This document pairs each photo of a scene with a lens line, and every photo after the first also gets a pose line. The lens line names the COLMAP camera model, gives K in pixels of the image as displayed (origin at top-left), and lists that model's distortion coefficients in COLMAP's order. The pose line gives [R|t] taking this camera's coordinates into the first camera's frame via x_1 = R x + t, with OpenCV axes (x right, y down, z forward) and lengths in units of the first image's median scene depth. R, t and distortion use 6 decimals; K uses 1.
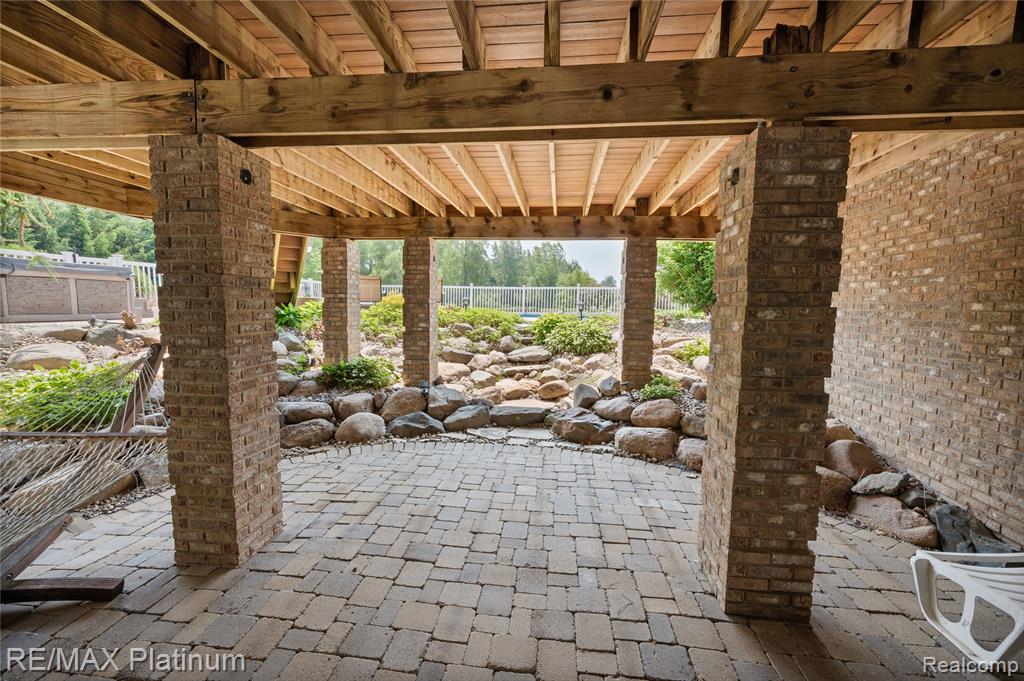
lens RADIAL K [[406.7, 0, 513.4], [0, 406.7, 343.3], [0, 0, 1]] dist [-0.001146, -0.000322]
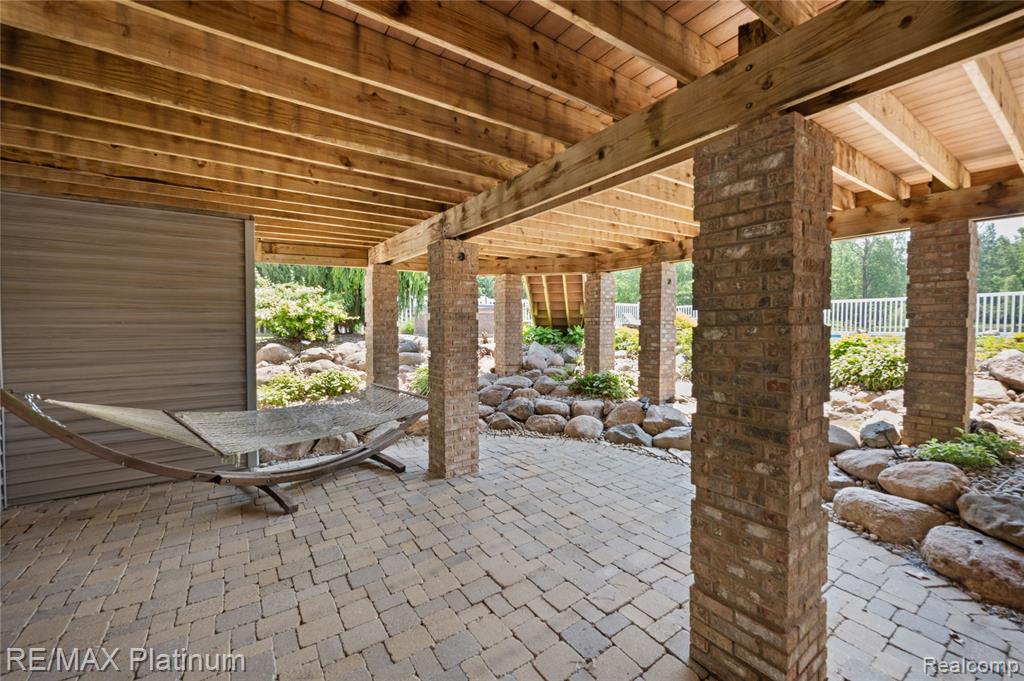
lens RADIAL K [[406.7, 0, 500.1], [0, 406.7, 335.0], [0, 0, 1]] dist [-0.001146, -0.000322]
pose [[0.642022, 0.001730, -0.766684, 0.786137], [-0.056460, 0.997389, -0.045029, 0.000206], [0.764604, 0.072197, 0.640443, 0.019673]]
